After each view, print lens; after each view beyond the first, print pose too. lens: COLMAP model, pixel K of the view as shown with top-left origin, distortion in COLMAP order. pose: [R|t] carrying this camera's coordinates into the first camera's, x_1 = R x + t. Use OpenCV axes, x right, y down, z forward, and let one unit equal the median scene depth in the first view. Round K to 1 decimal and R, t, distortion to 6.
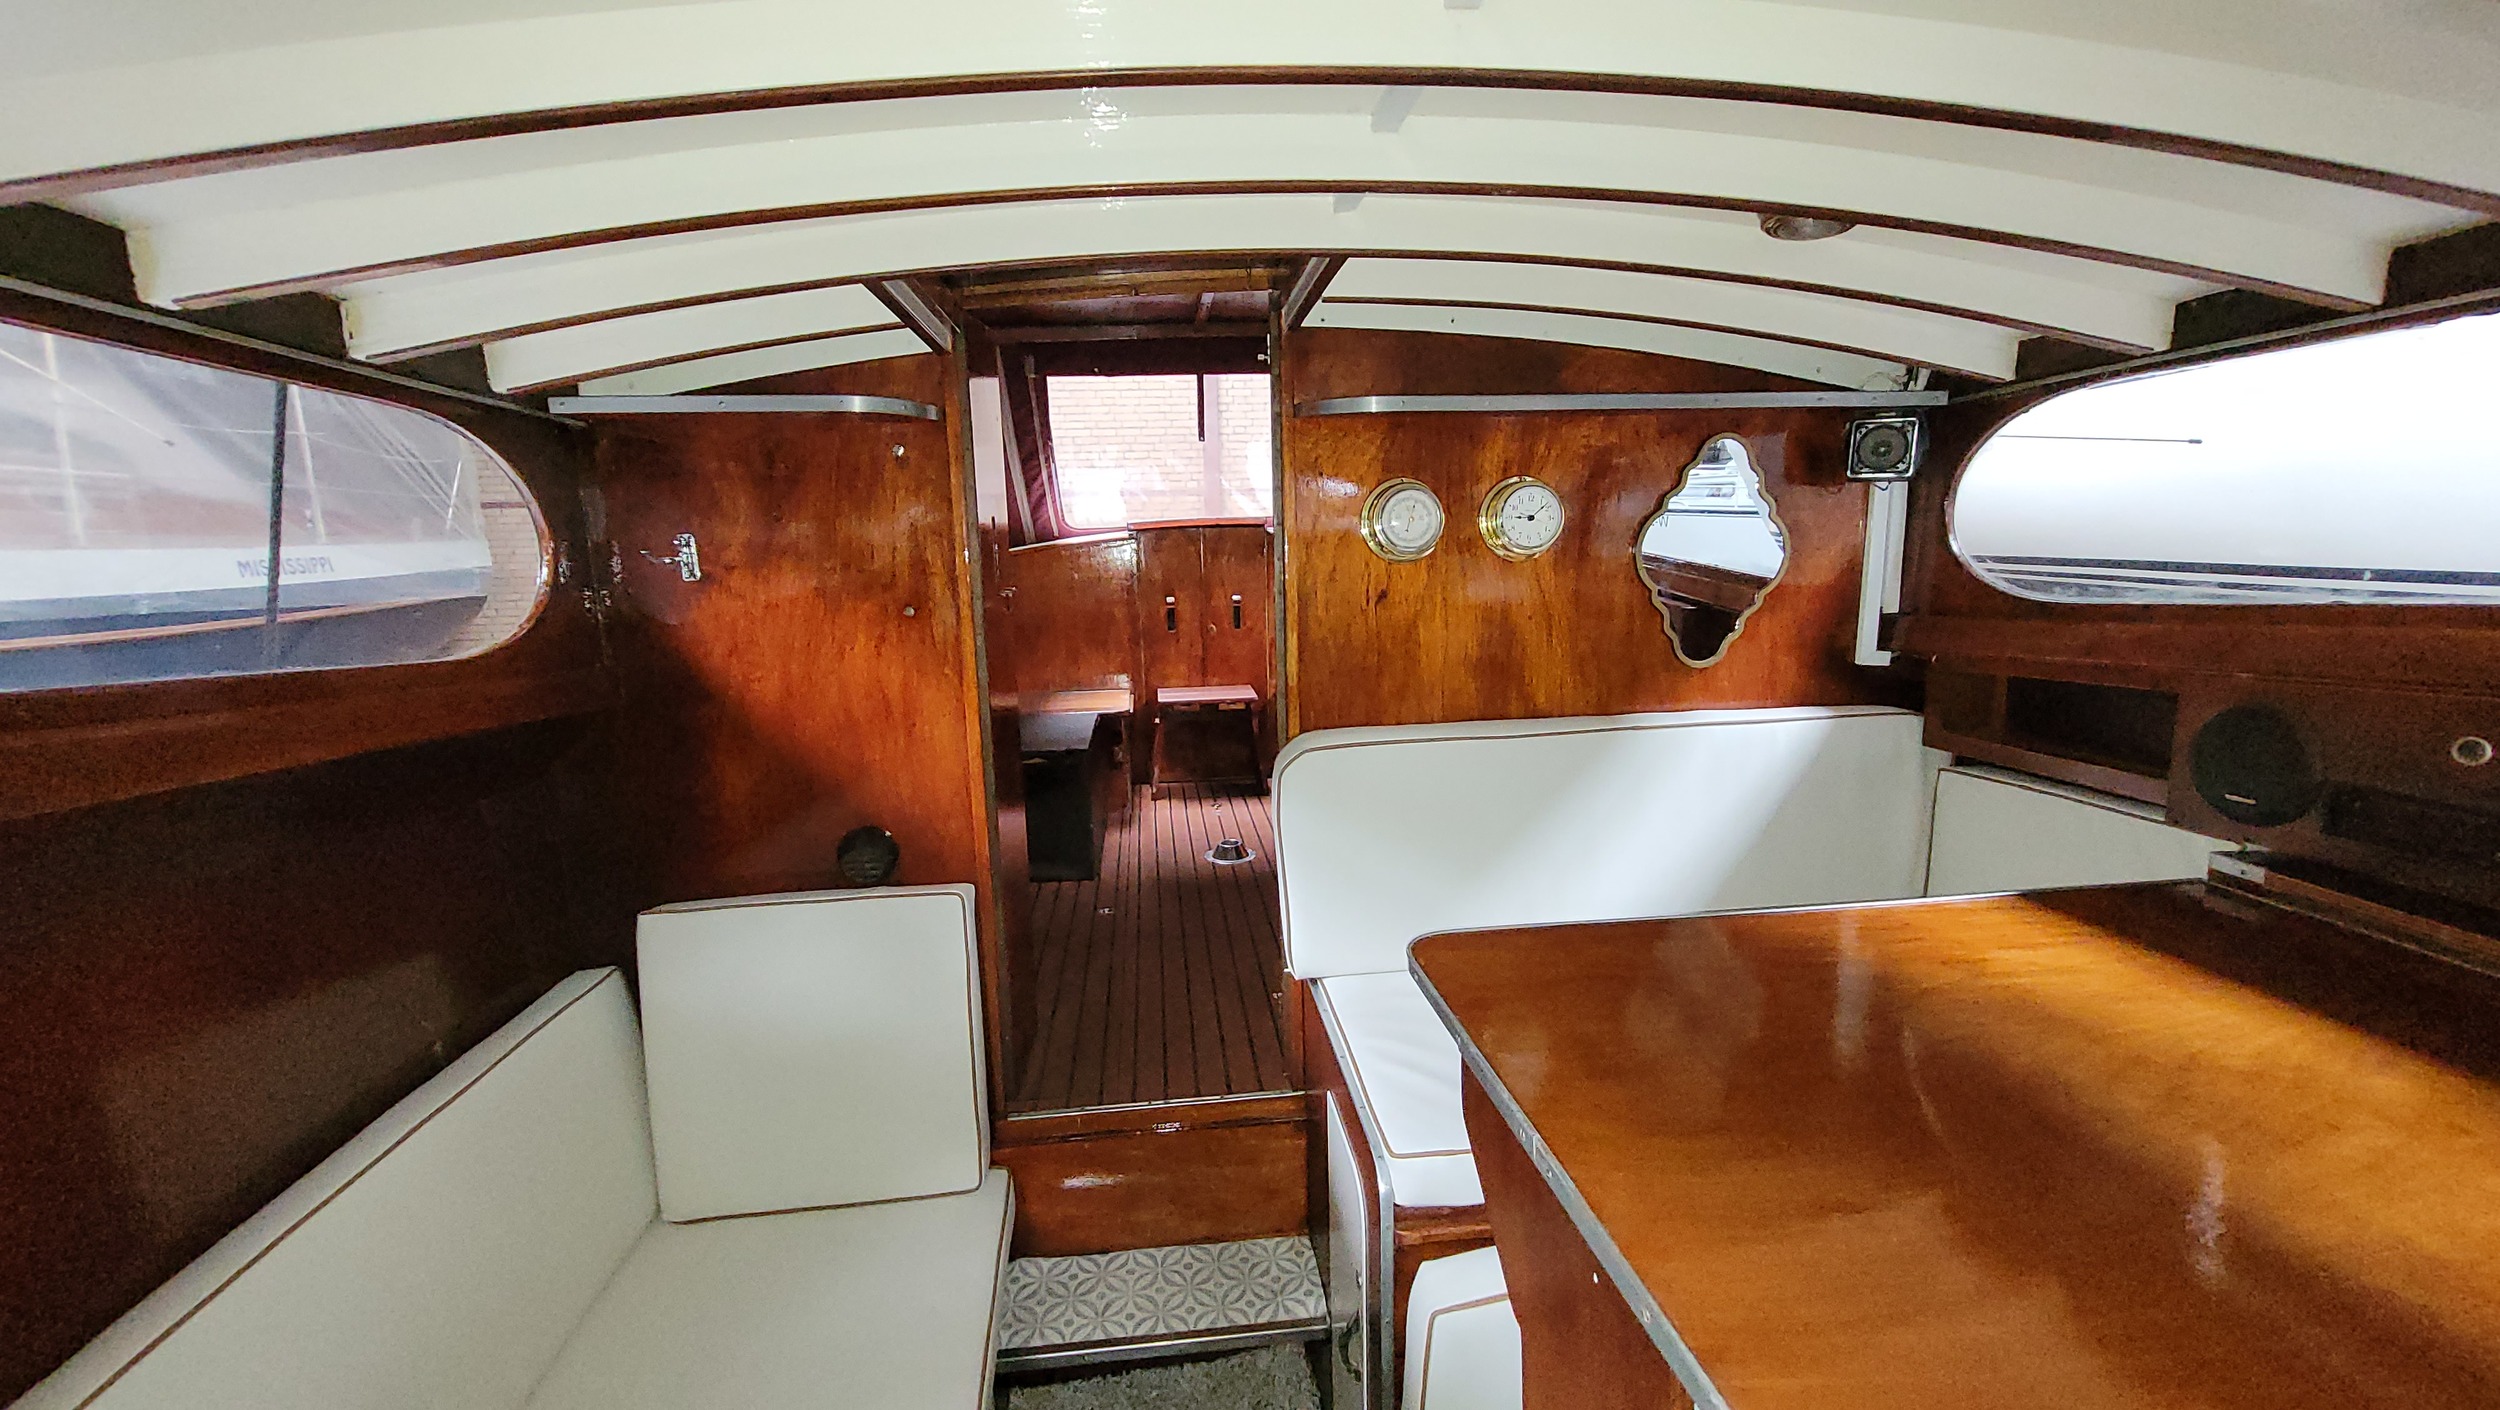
lens RADIAL K [[980.8, 0, 1245.5], [0, 980.8, 695.7], [0, 0, 1]] dist [0.005437, -0.002122]
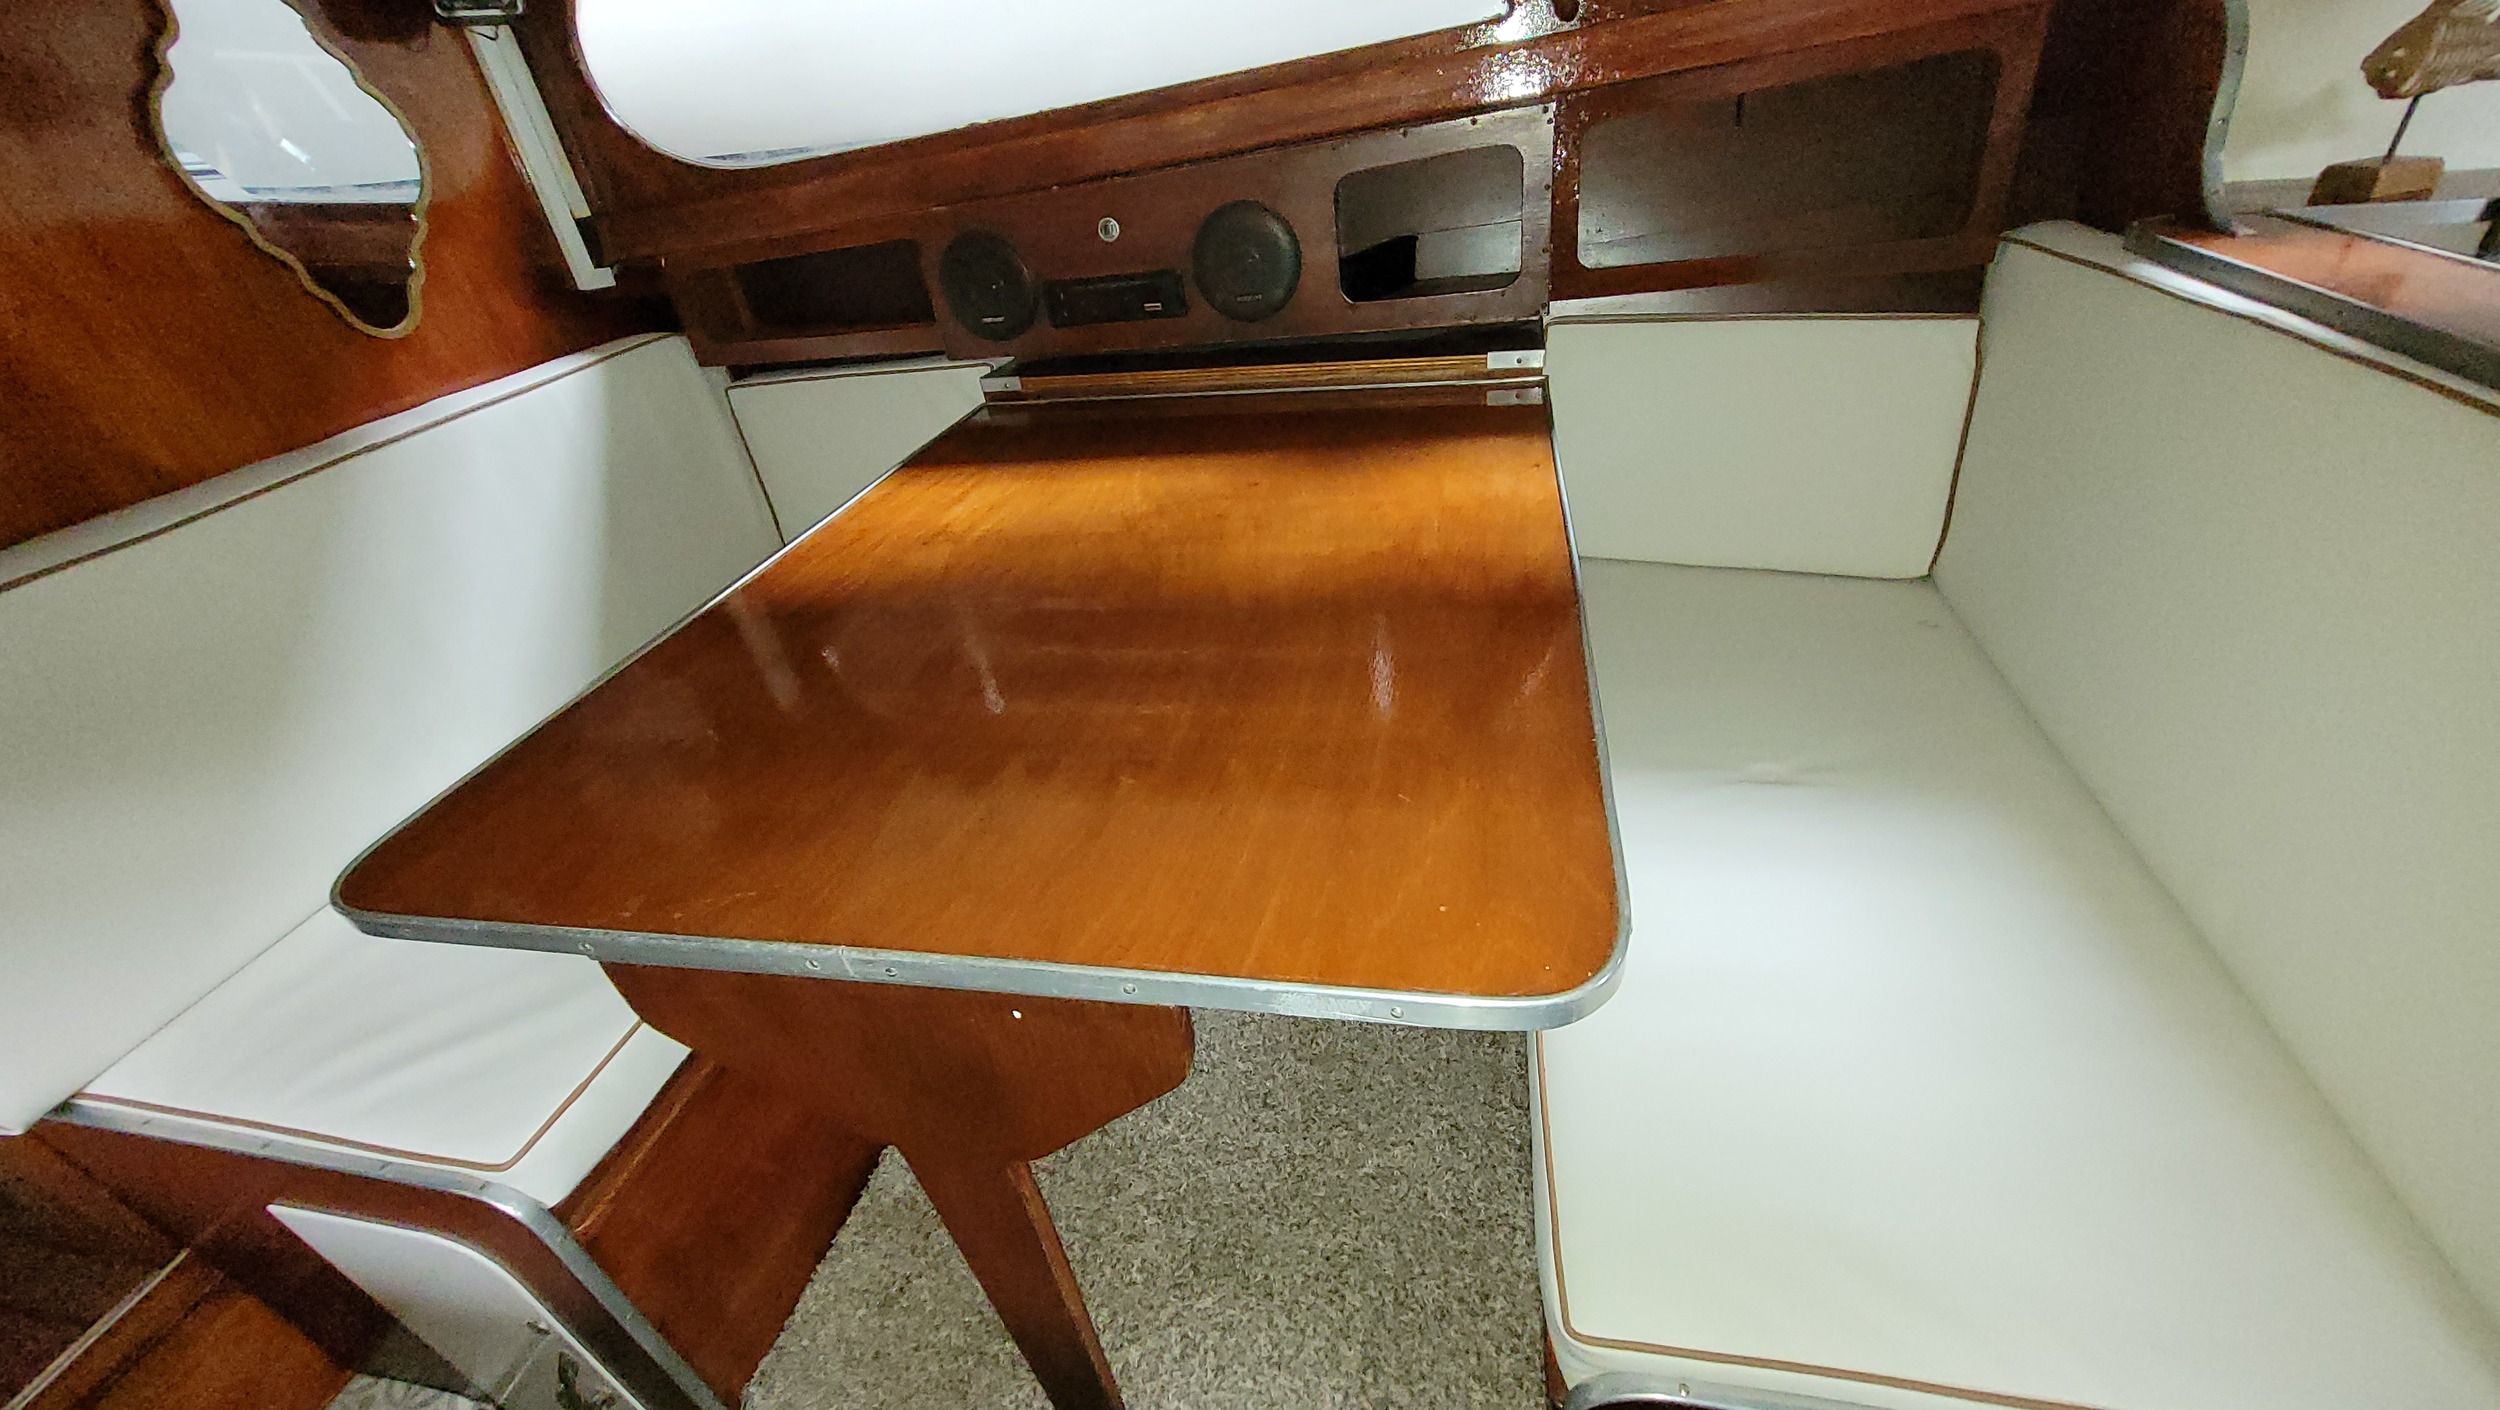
lens RADIAL K [[980.8, 0, 1258.6], [0, 980.8, 700.1], [0, 0, 1]] dist [0.005437, -0.002122]
pose [[0.310684, -0.526362, 0.791466, -0.035045], [0.247441, 0.848751, 0.467328, 0.014743], [-0.917741, 0.050650, 0.393936, 0.187521]]
